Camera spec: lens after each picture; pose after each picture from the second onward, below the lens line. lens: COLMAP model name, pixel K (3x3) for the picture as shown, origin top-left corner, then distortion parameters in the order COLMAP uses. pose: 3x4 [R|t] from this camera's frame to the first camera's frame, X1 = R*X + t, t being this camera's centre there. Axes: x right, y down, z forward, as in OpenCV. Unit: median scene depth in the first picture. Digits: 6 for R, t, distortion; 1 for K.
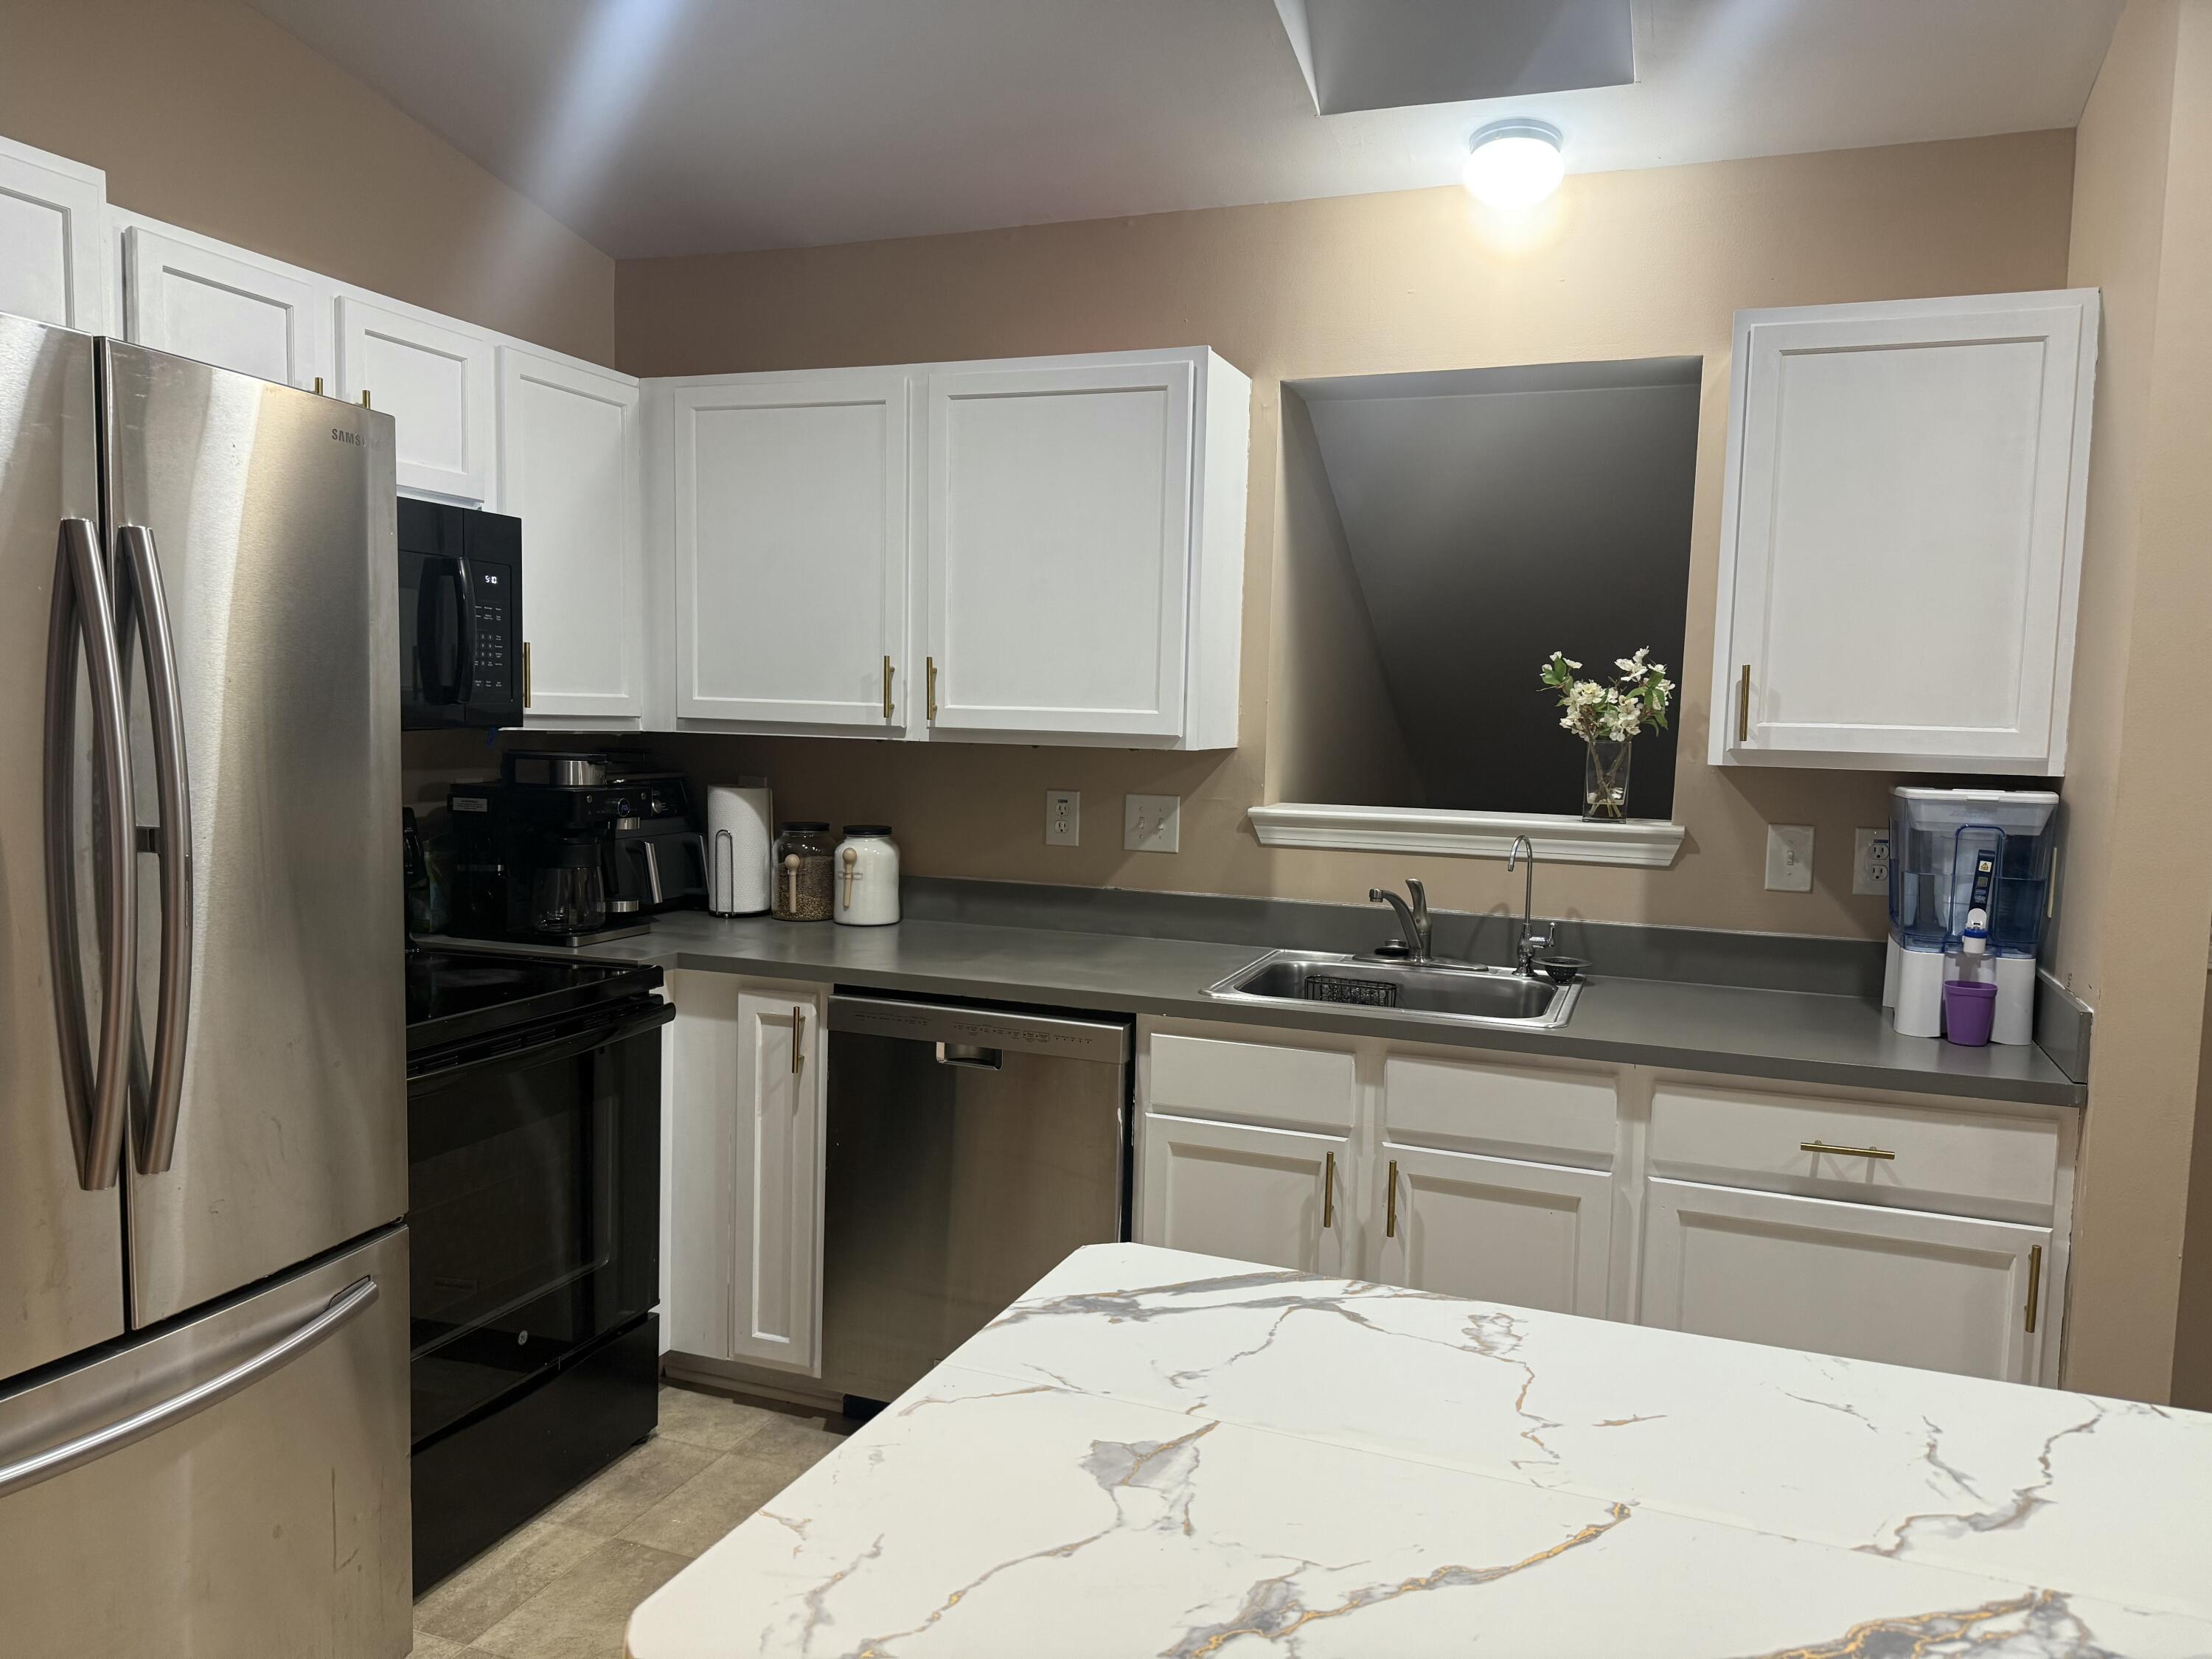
lens RADIAL K [[1549.0, 0, 1122.9], [0, 1549.0, 841.4], [0, 0, 1]] dist [0.110713, -0.163661]
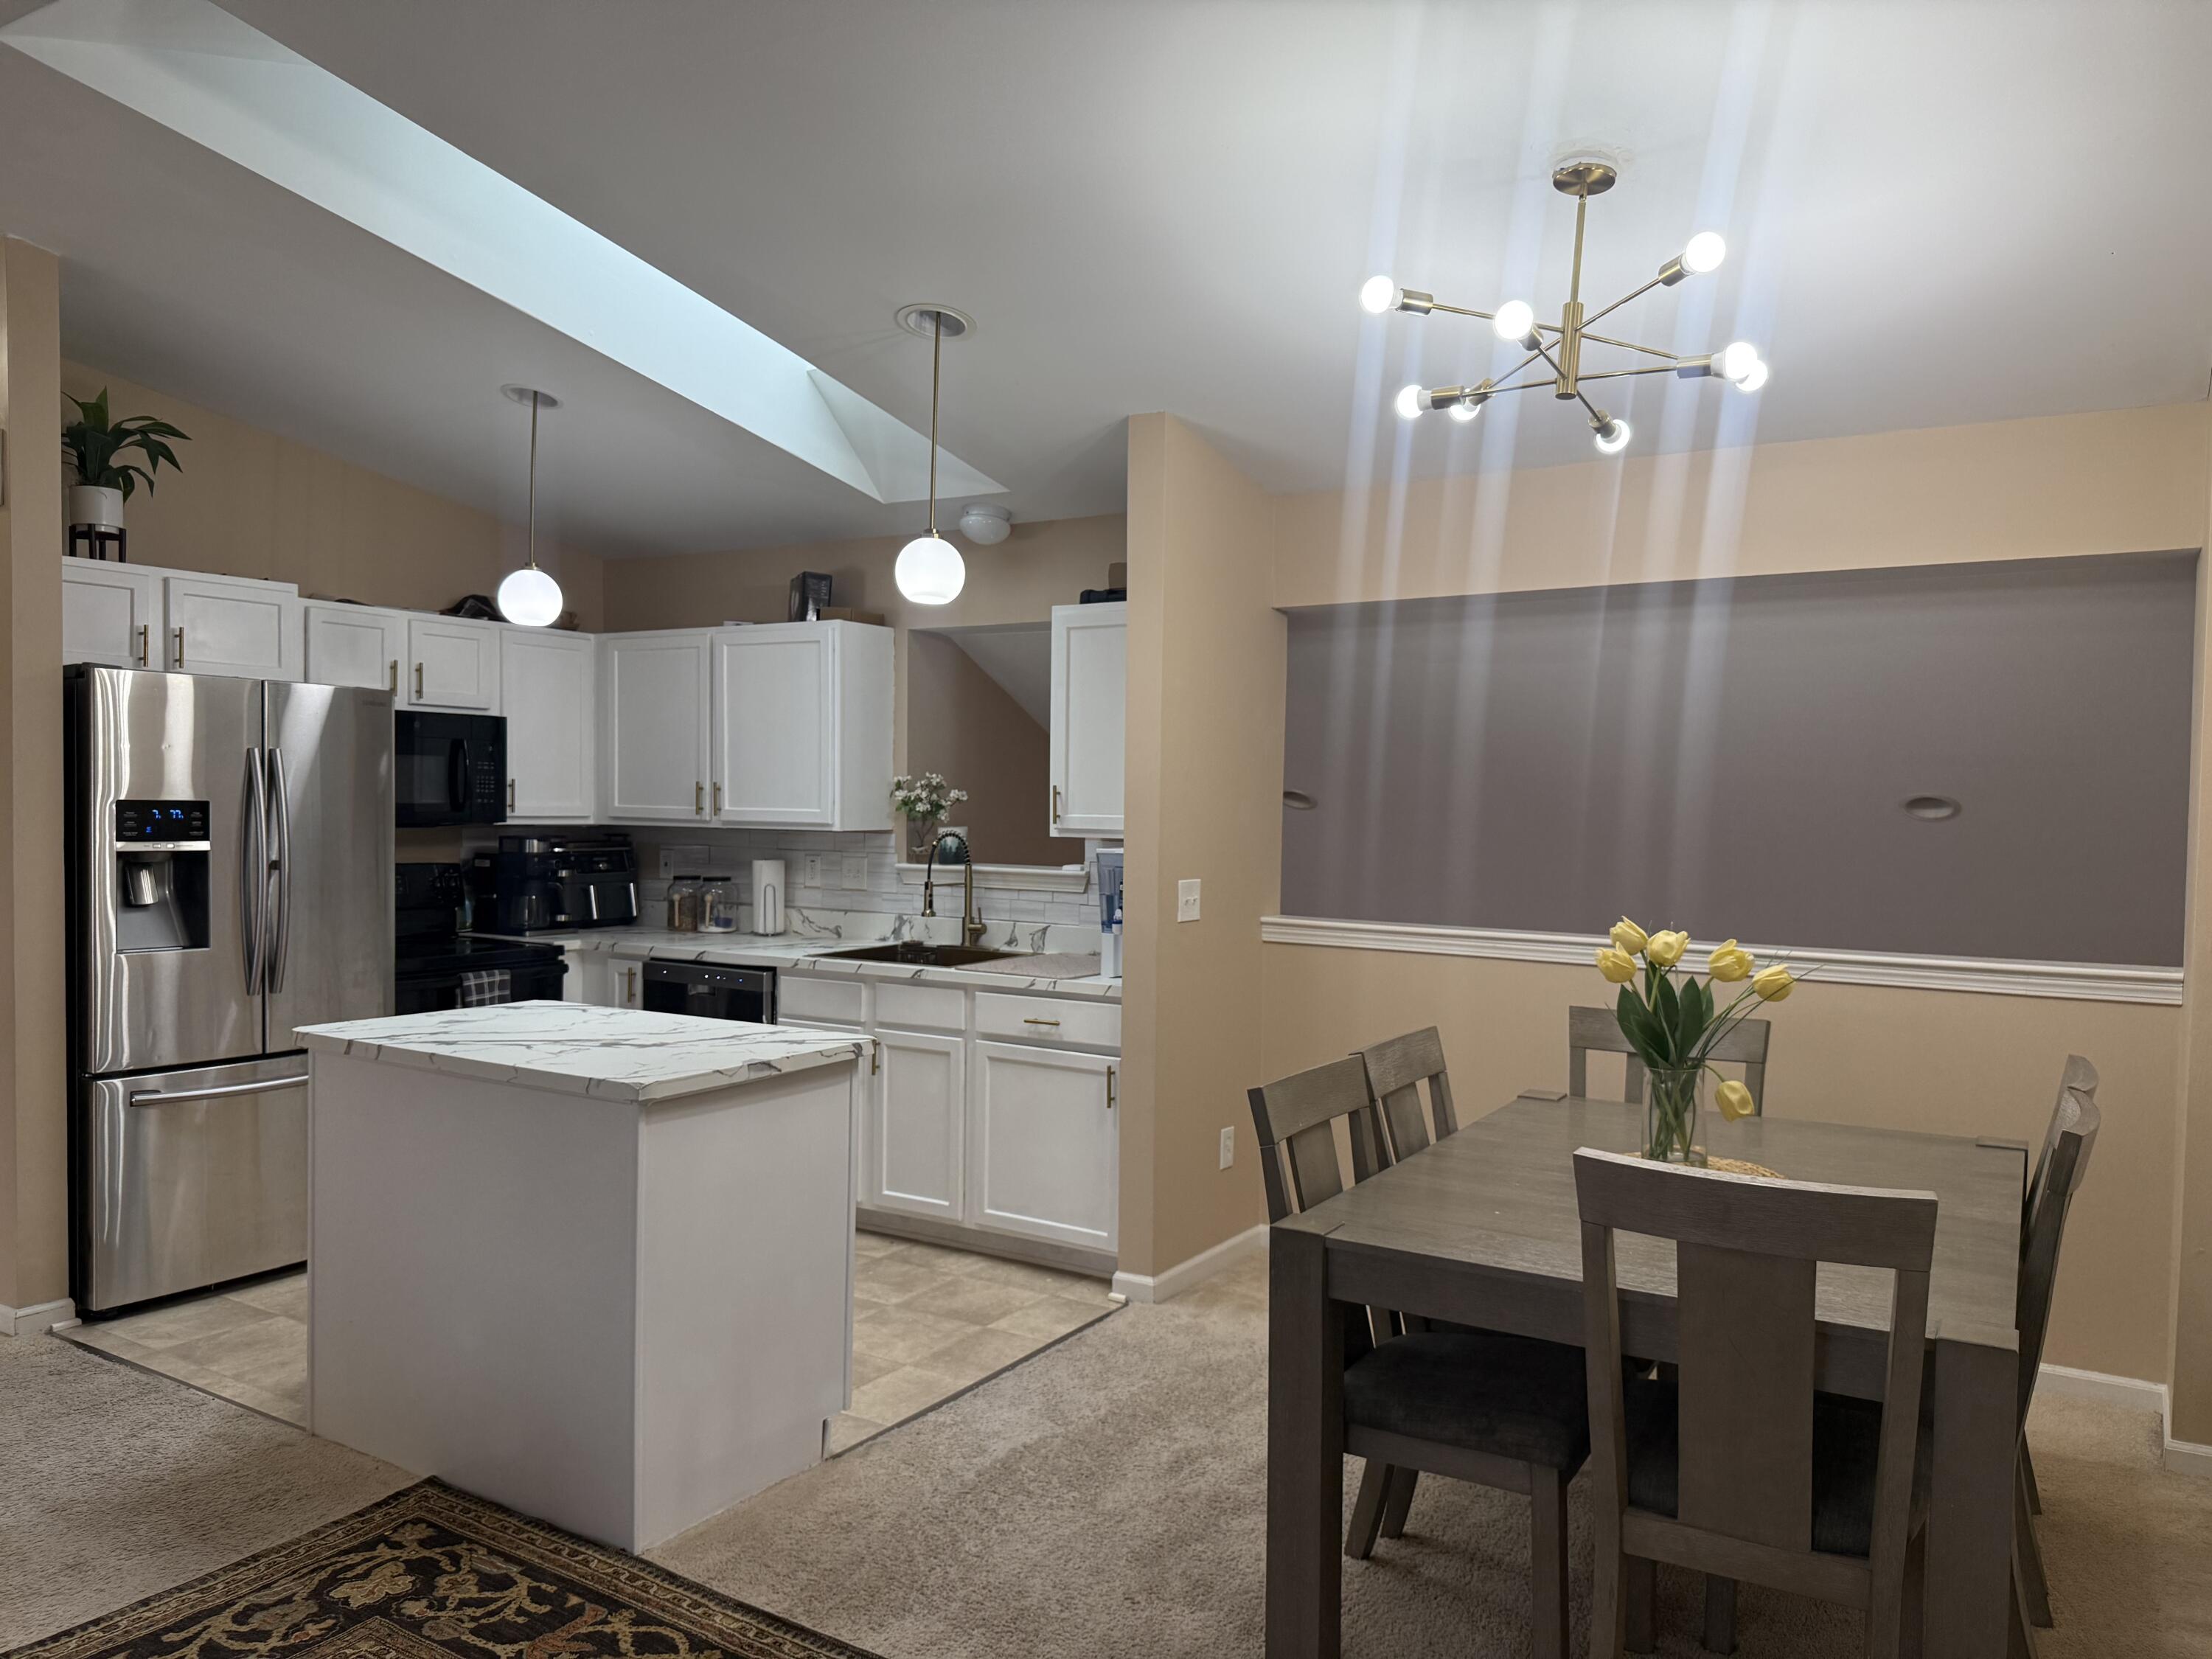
lens RADIAL K [[1550.7, 0, 1109.2], [0, 1550.7, 844.1], [0, 0, 1]] dist [0.185686, -0.323120]
pose [[0.979599, -0.006882, -0.200843, 0.745771], [-0.004875, 0.998306, -0.057983, 0.064211], [0.200902, 0.057780, 0.977906, -0.769353]]
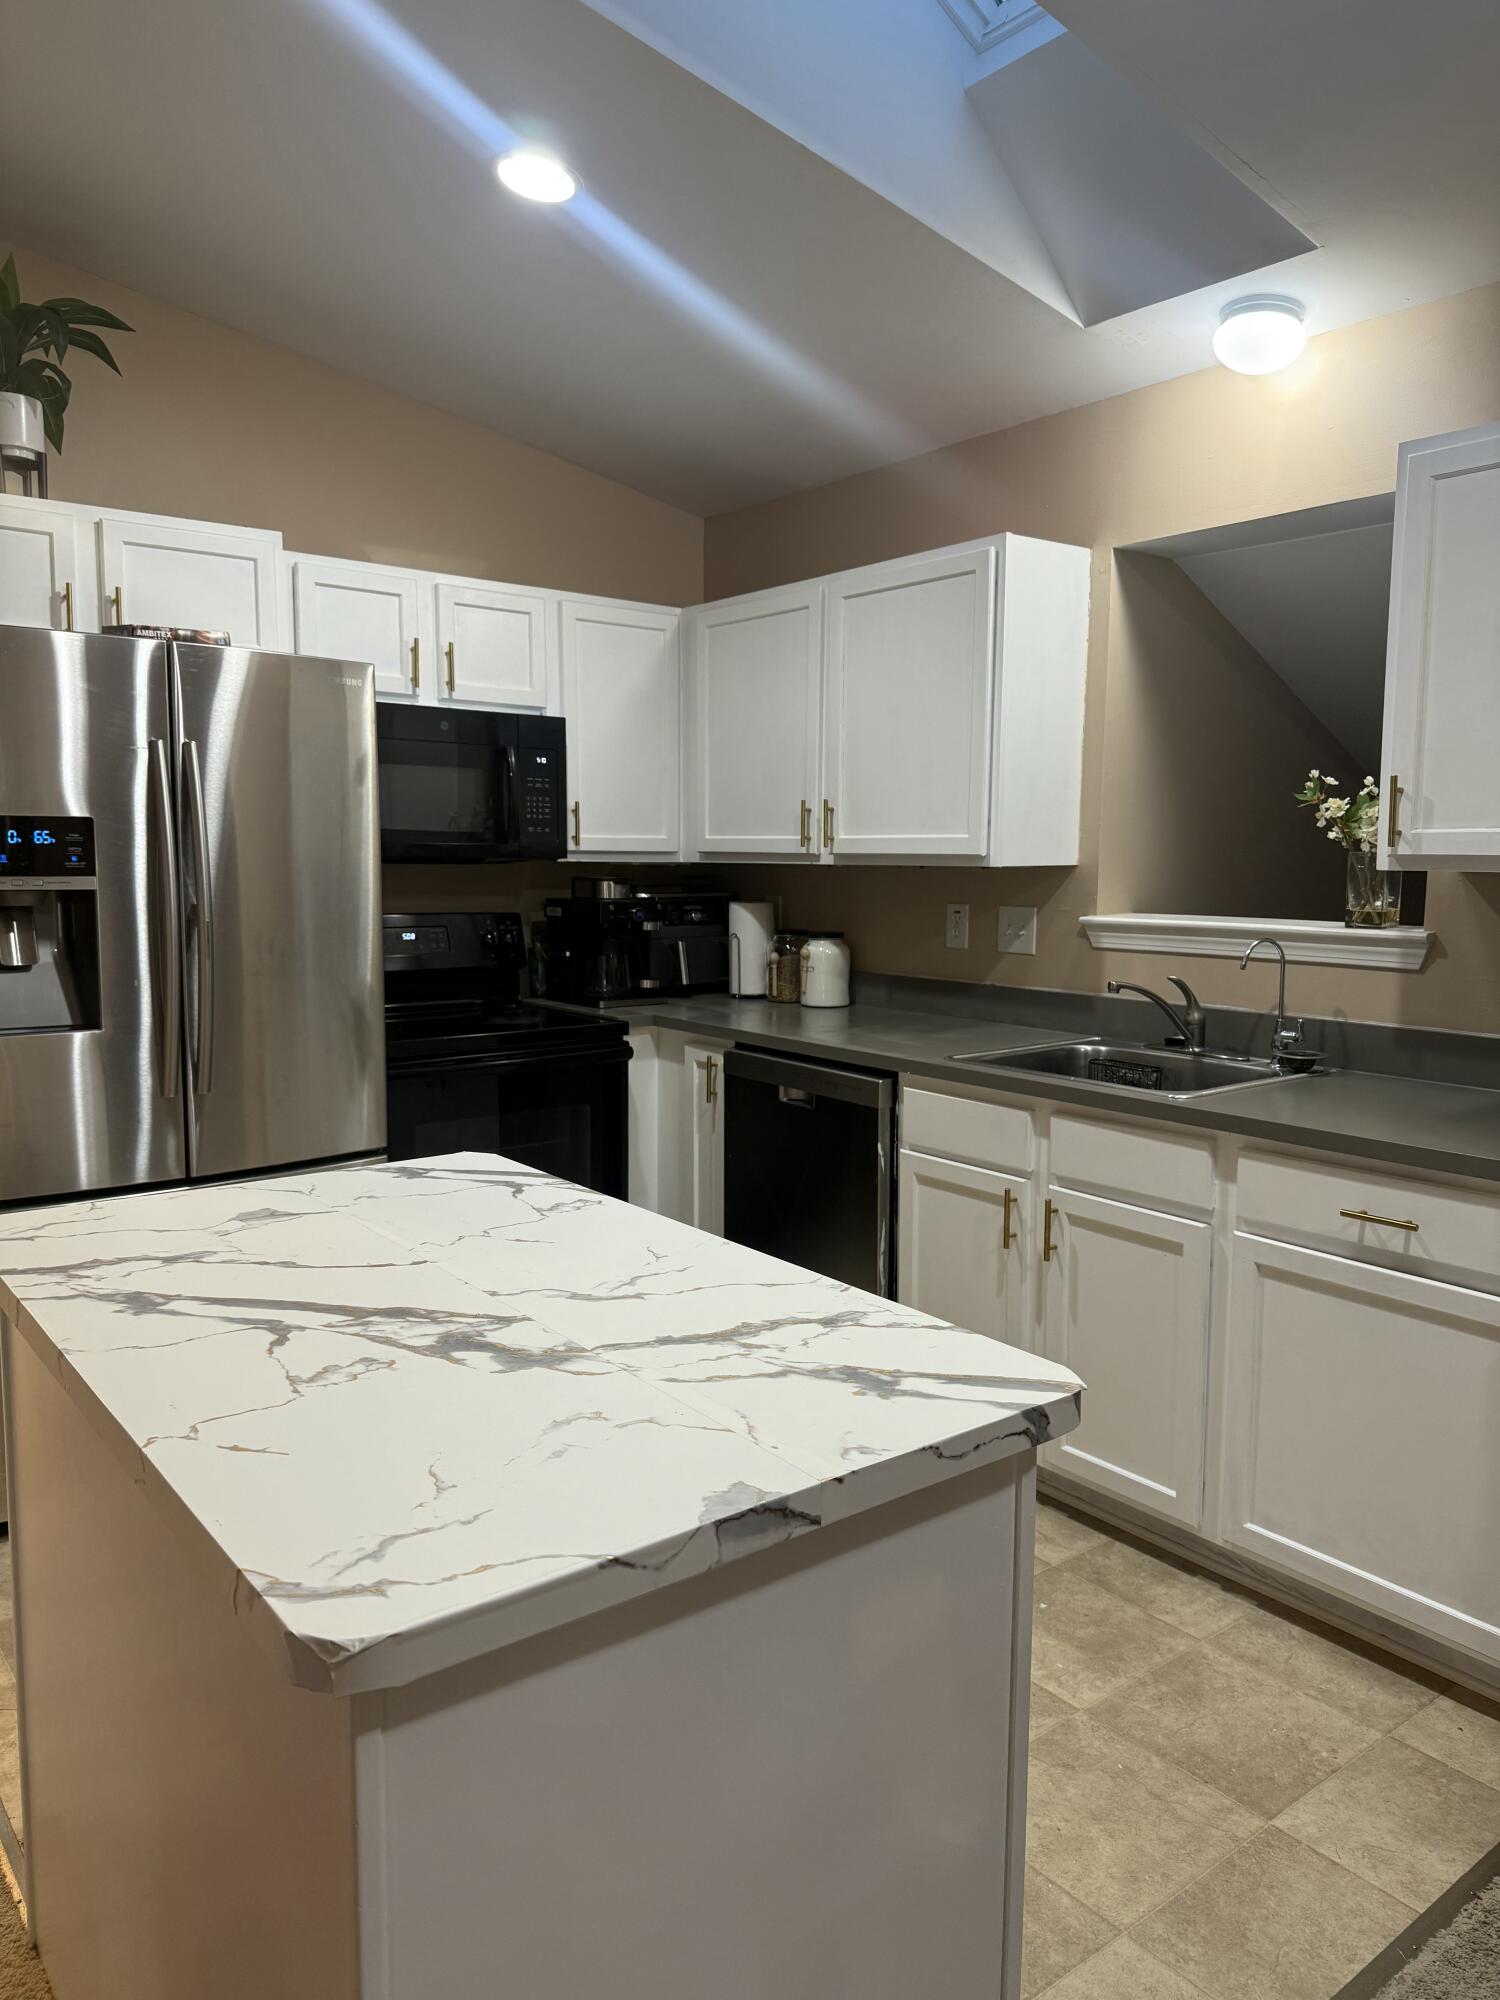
lens RADIAL K [[1403.5, 0, 742.0], [0, 1403.5, 1011.6], [0, 0, 1]] dist [0.087433, -0.106587]
pose [[0.850912, 0.039589, -0.523814, 0.465683], [-0.027979, 0.999156, 0.030064, 0.027826], [0.524563, -0.010926, 0.851302, -0.051373]]
